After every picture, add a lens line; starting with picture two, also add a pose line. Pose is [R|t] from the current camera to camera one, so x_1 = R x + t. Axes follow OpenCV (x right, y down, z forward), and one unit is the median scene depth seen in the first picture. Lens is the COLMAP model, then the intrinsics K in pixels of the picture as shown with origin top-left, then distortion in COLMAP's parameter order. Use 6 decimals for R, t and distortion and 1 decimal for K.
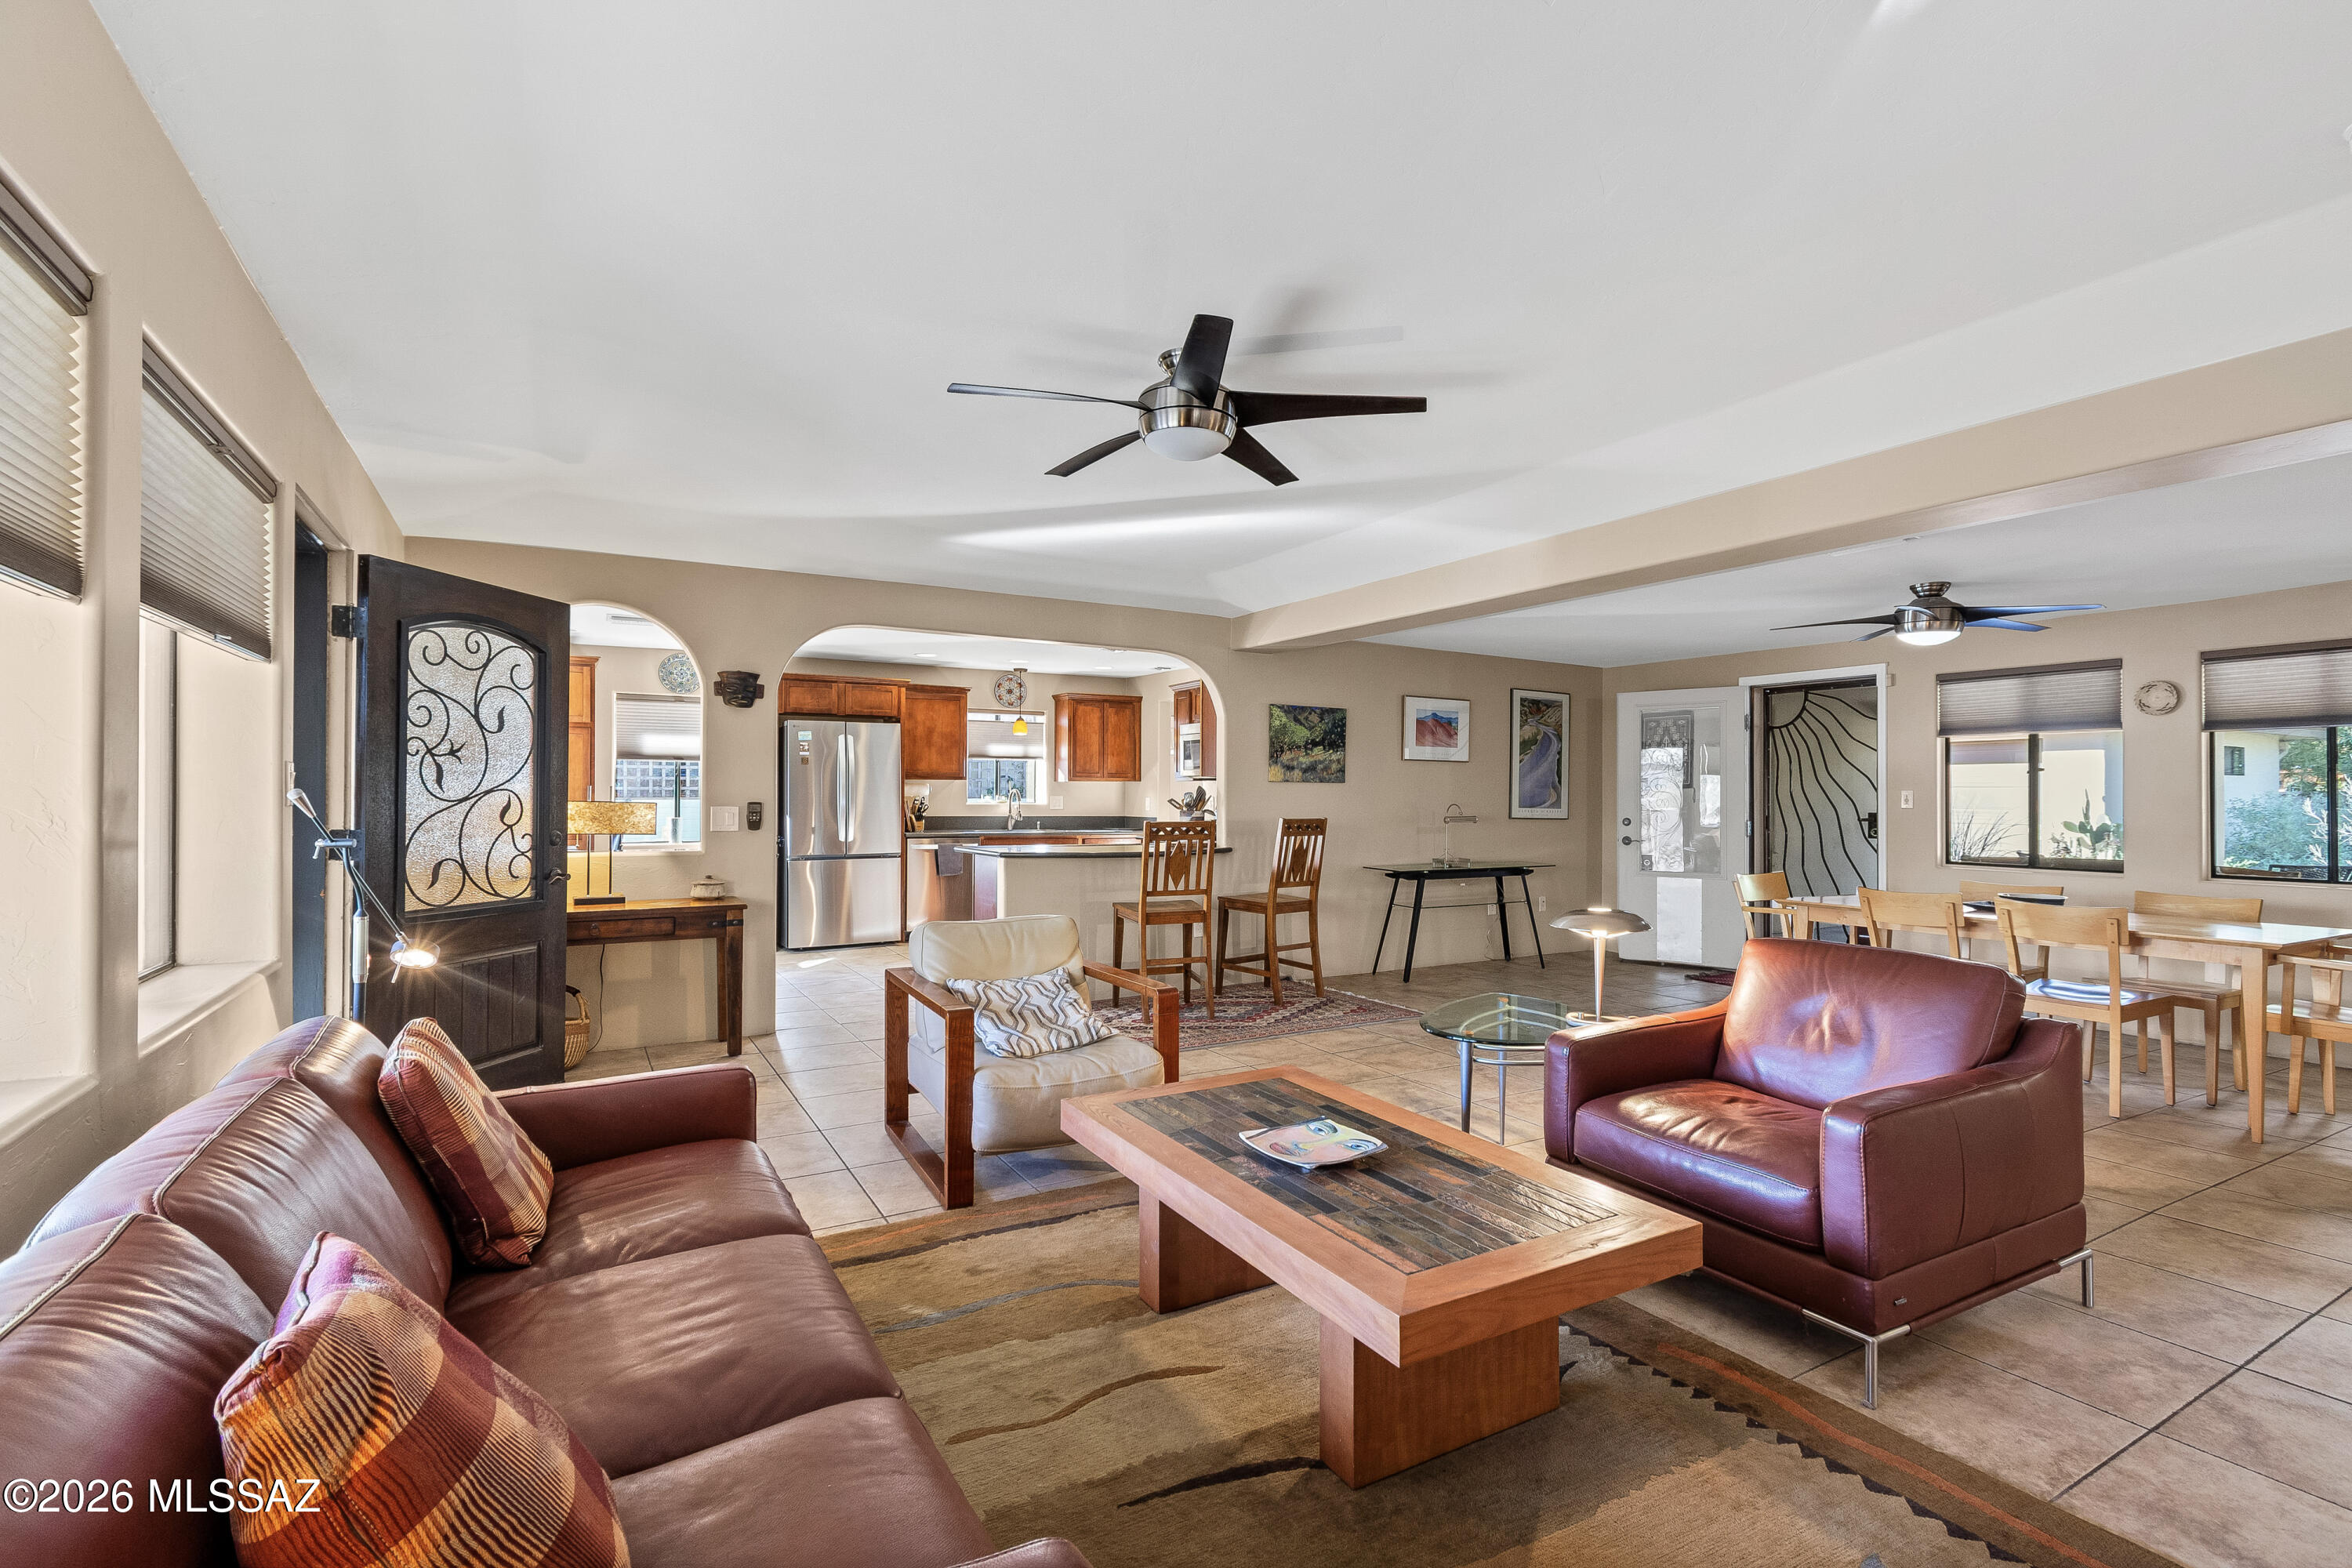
lens RADIAL K [[1032.0, 0, 1193.6], [0, 1032.0, 794.1], [0, 0, 1]] dist [-0.000266, -0.000631]
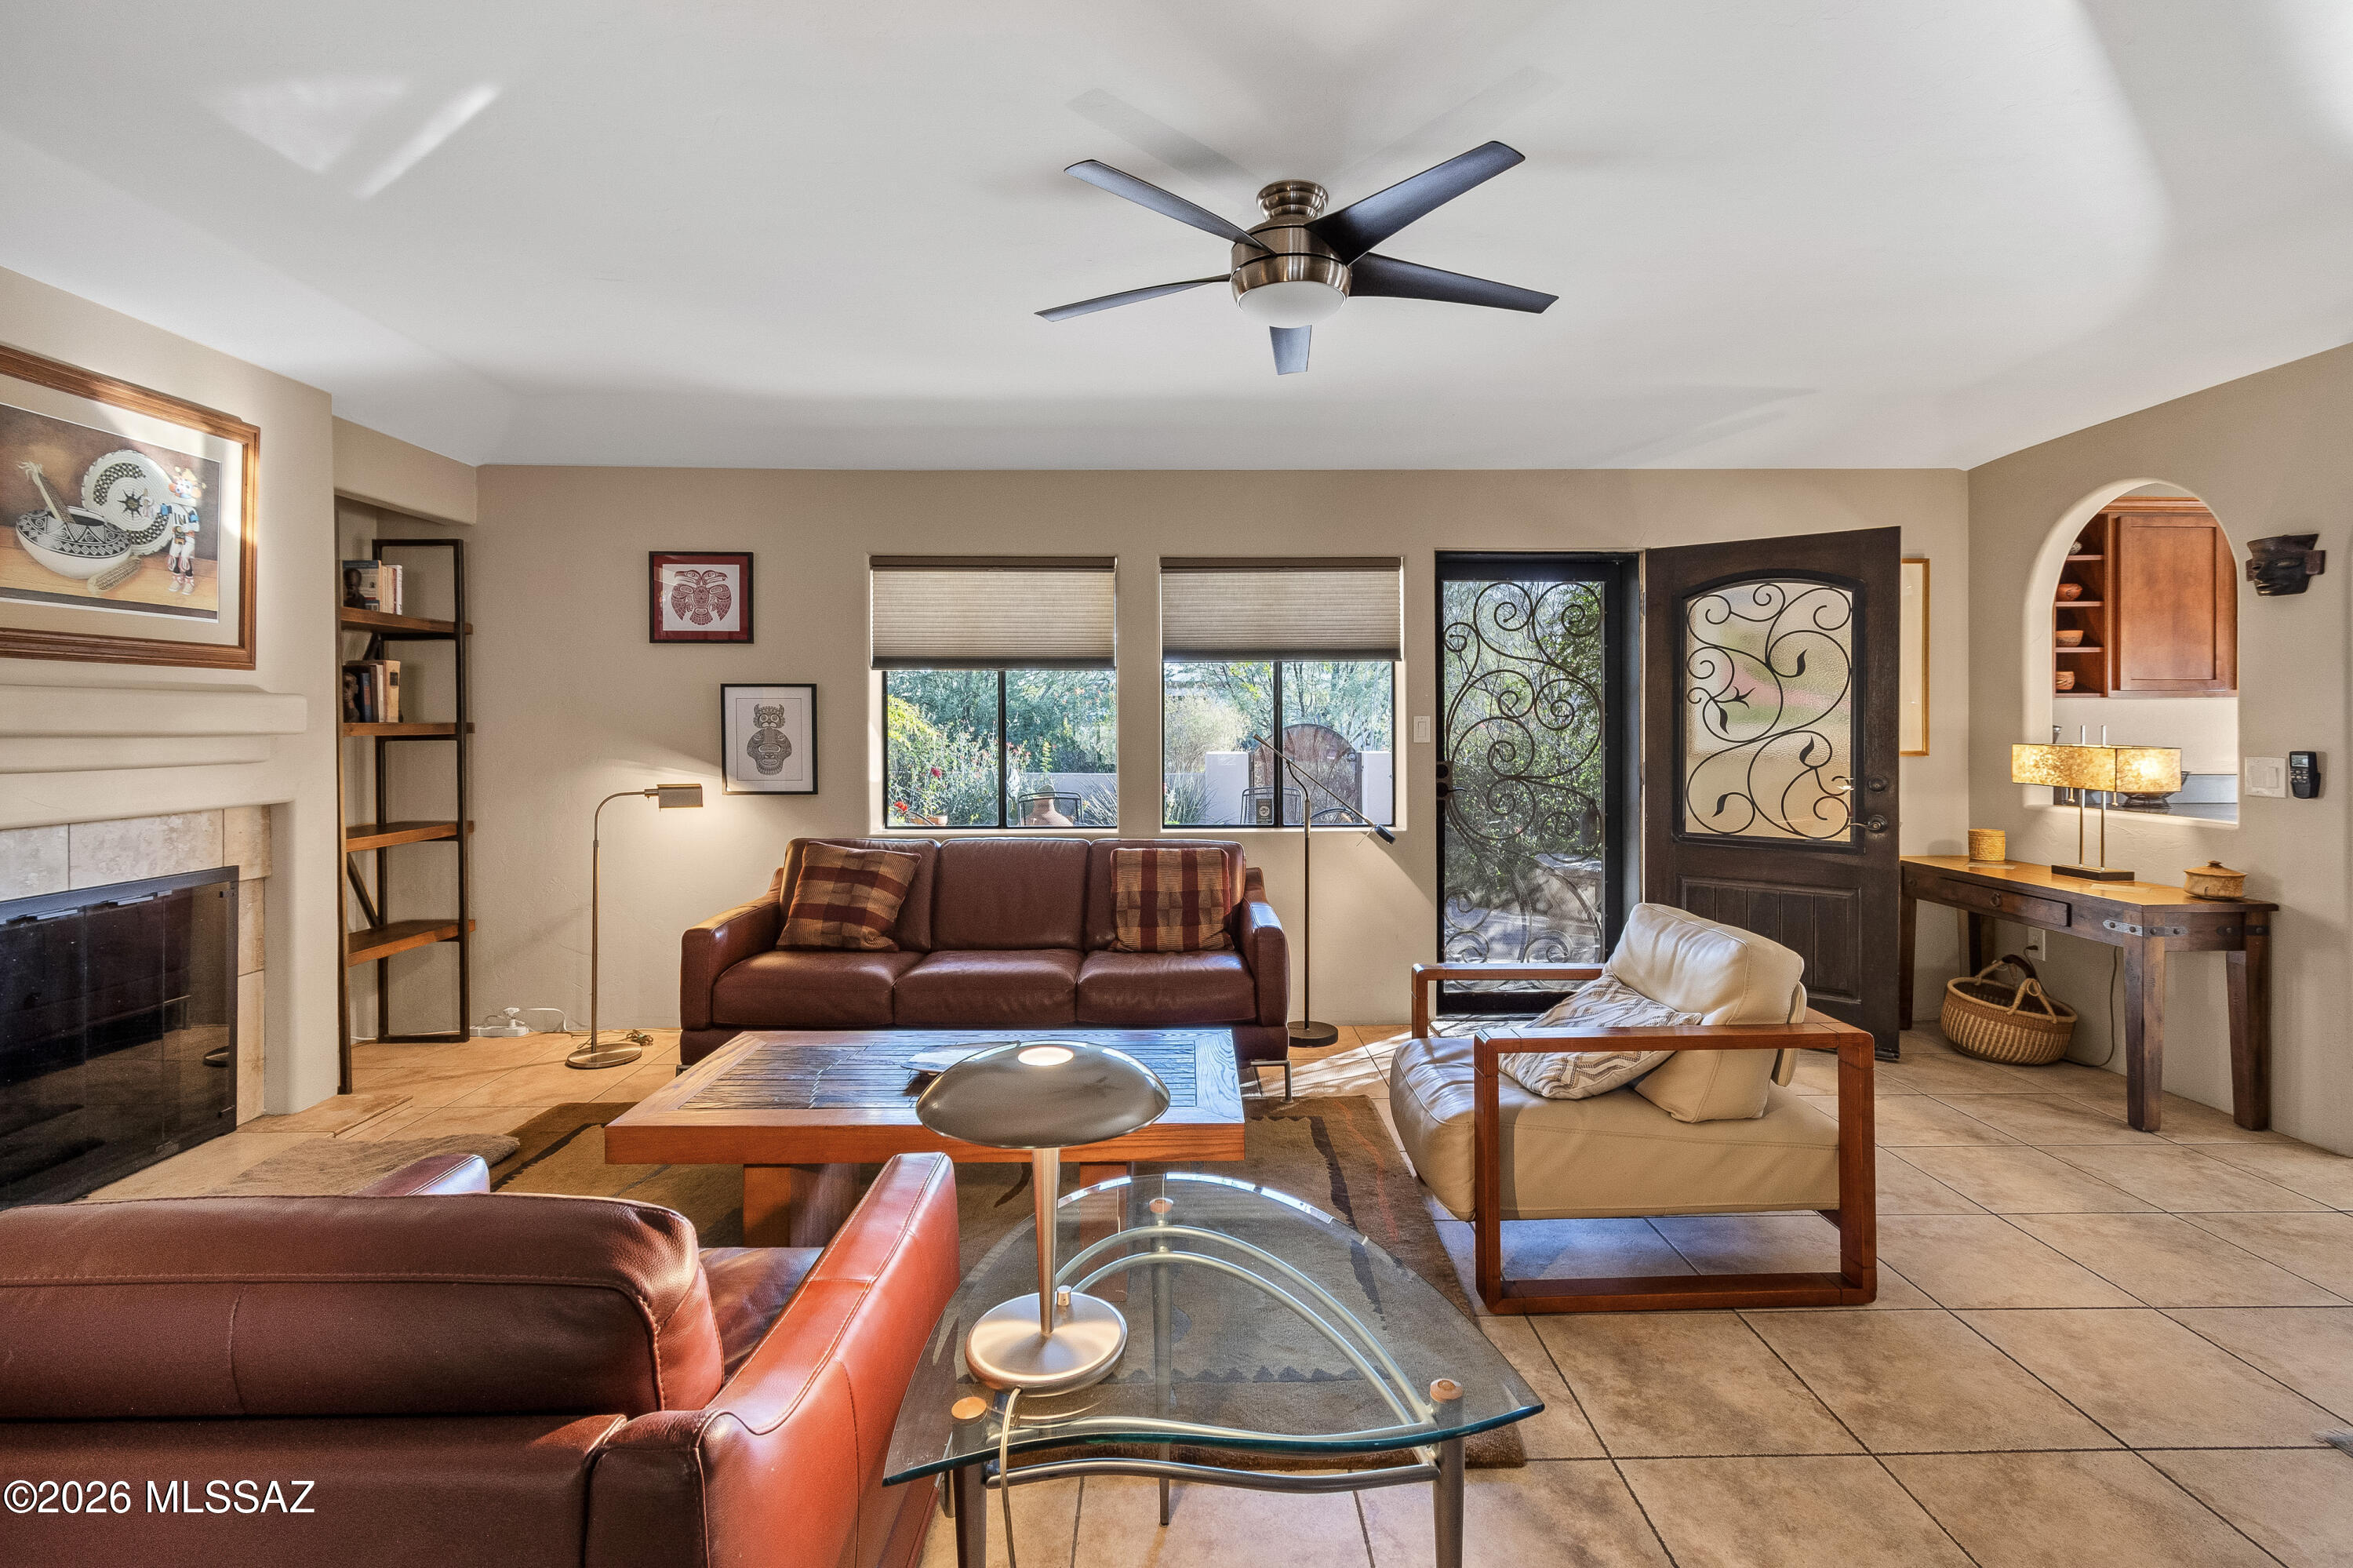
lens RADIAL K [[1105.2, 0, 1233.6], [0, 1105.2, 714.6], [0, 0, 1]] dist [0.017356, -0.007007]
pose [[-0.458097, -0.010185, -0.888844, 0.287567], [0.000592, 0.999931, -0.011763, -0.004023], [0.888902, -0.005915, -0.458059, 0.499496]]
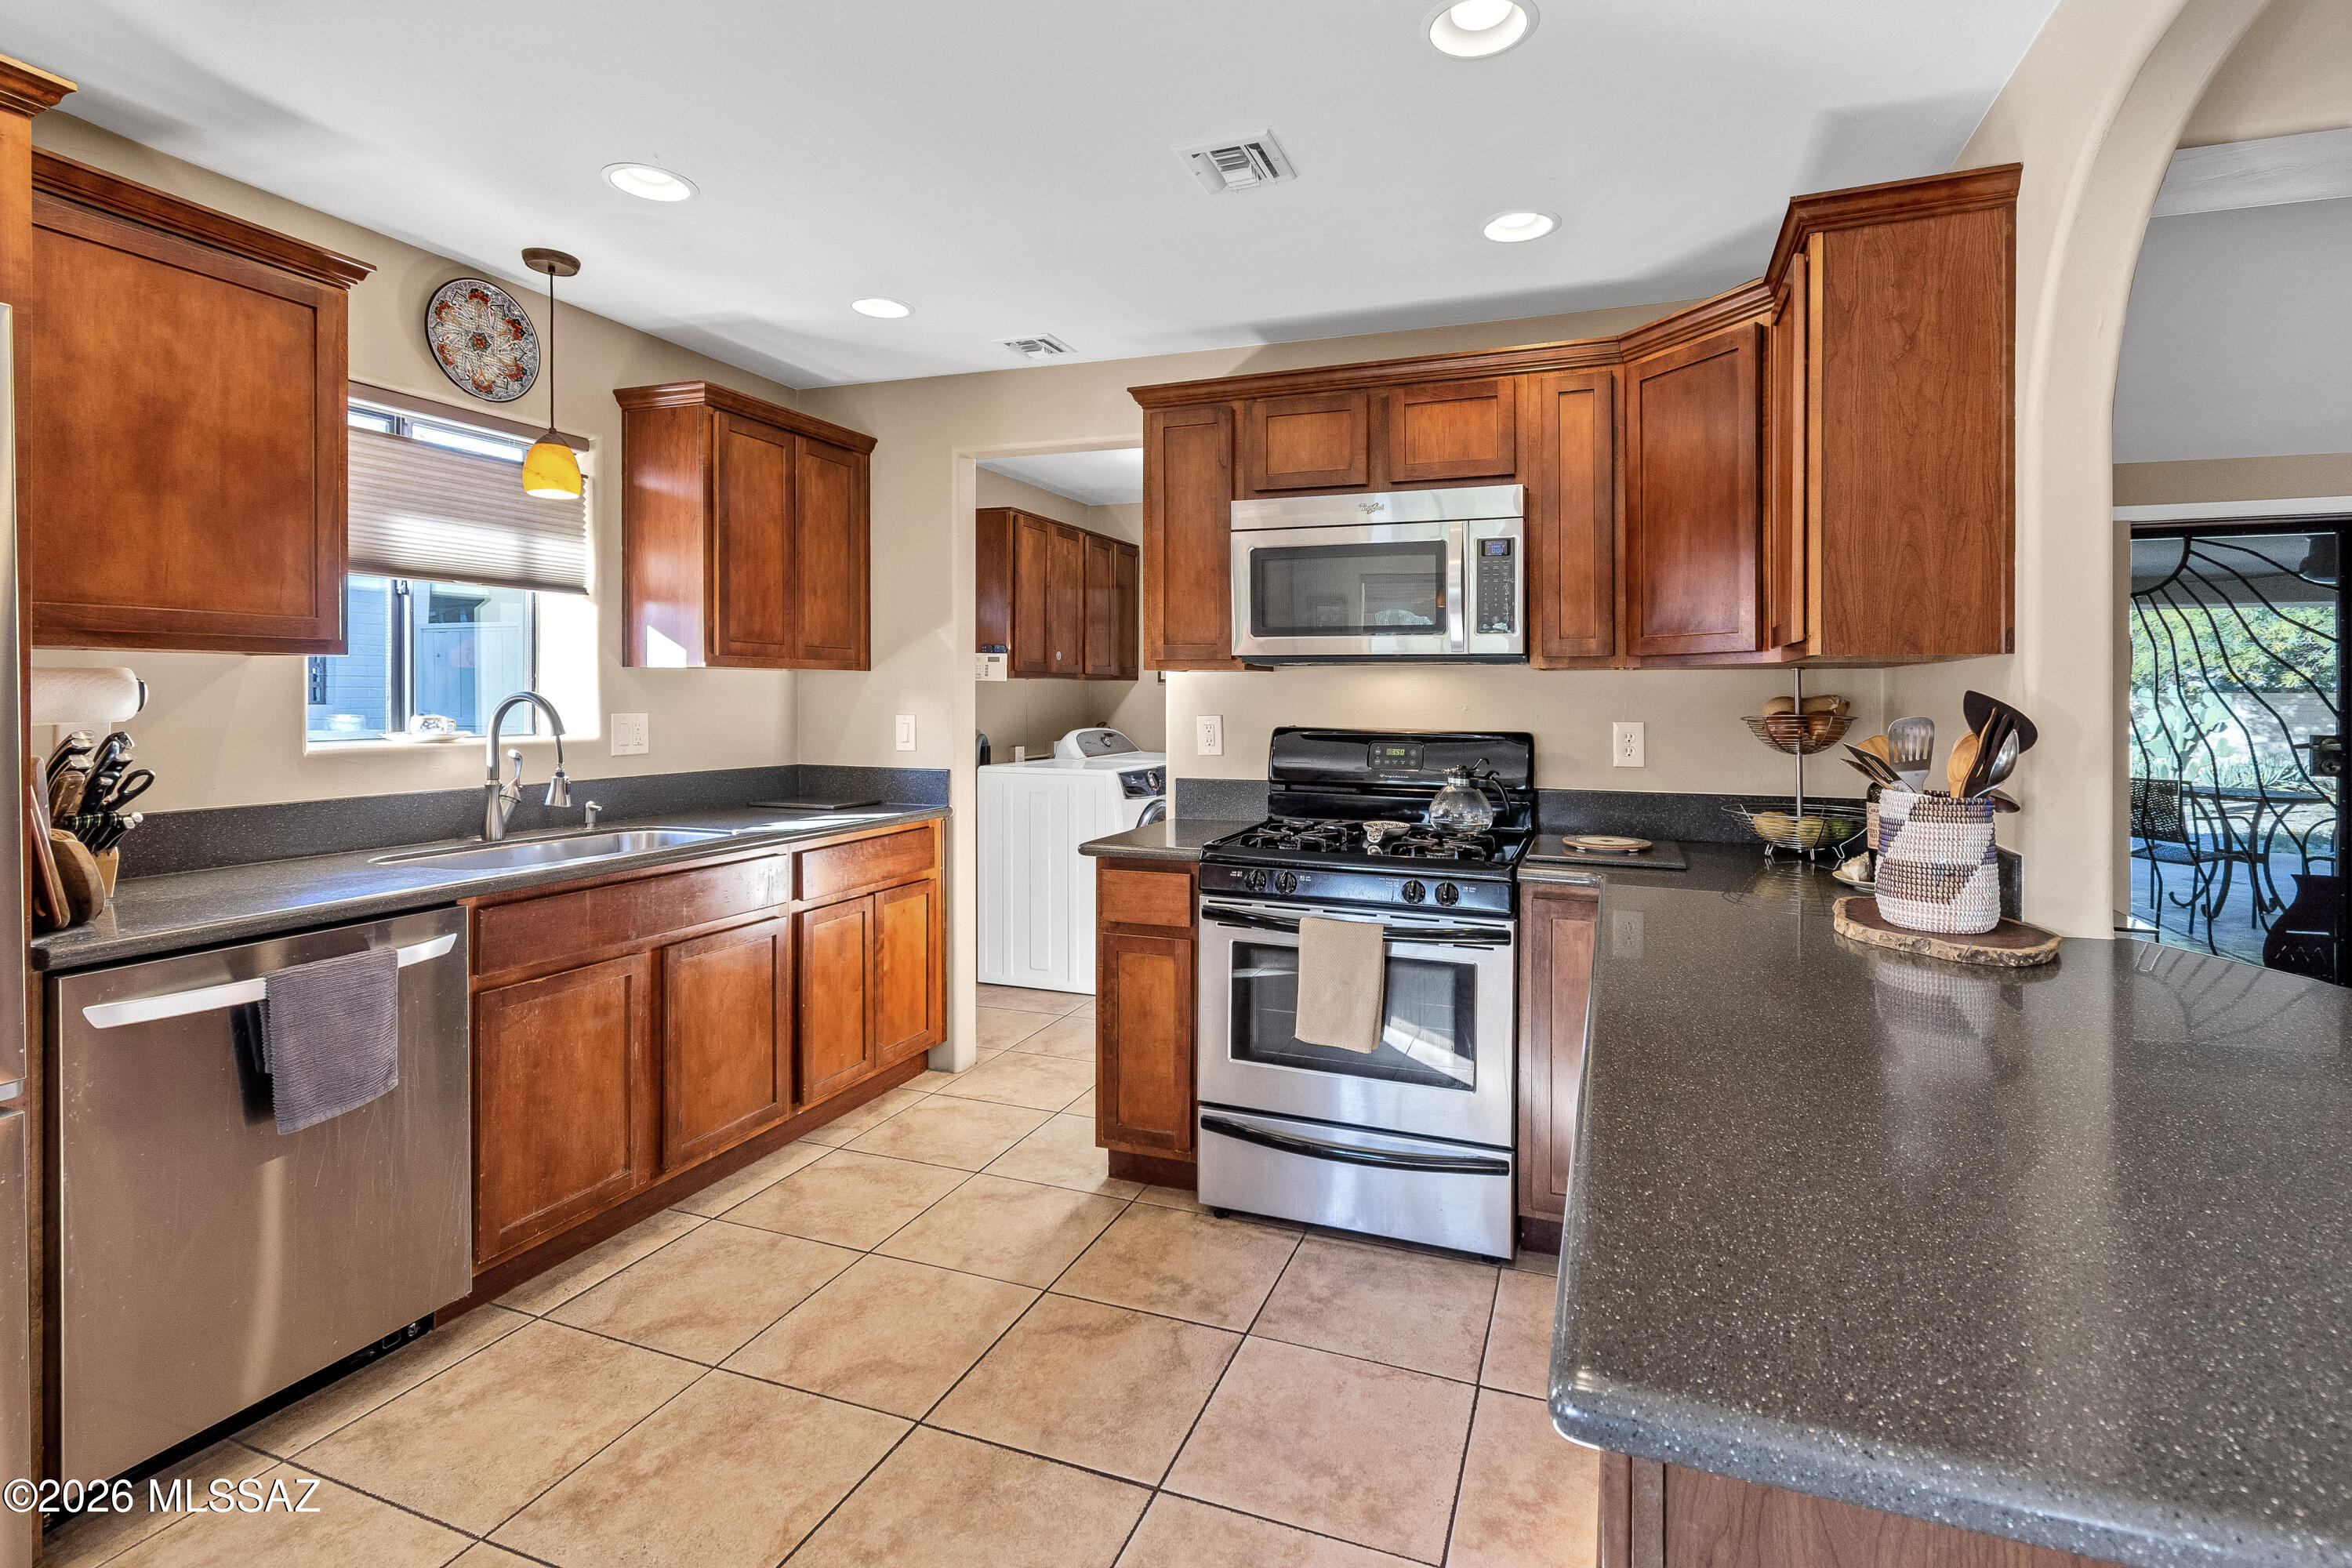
lens RADIAL K [[1104.7, 0, 1224.4], [0, 1104.7, 700.4], [0, 0, 1]] dist [0.017356, -0.007007]
pose [[0.777167, -0.006175, 0.629264, -0.268582], [-0.000636, 0.999944, 0.010598, -0.006487], [-0.629294, -0.008636, 0.777119, 0.803580]]
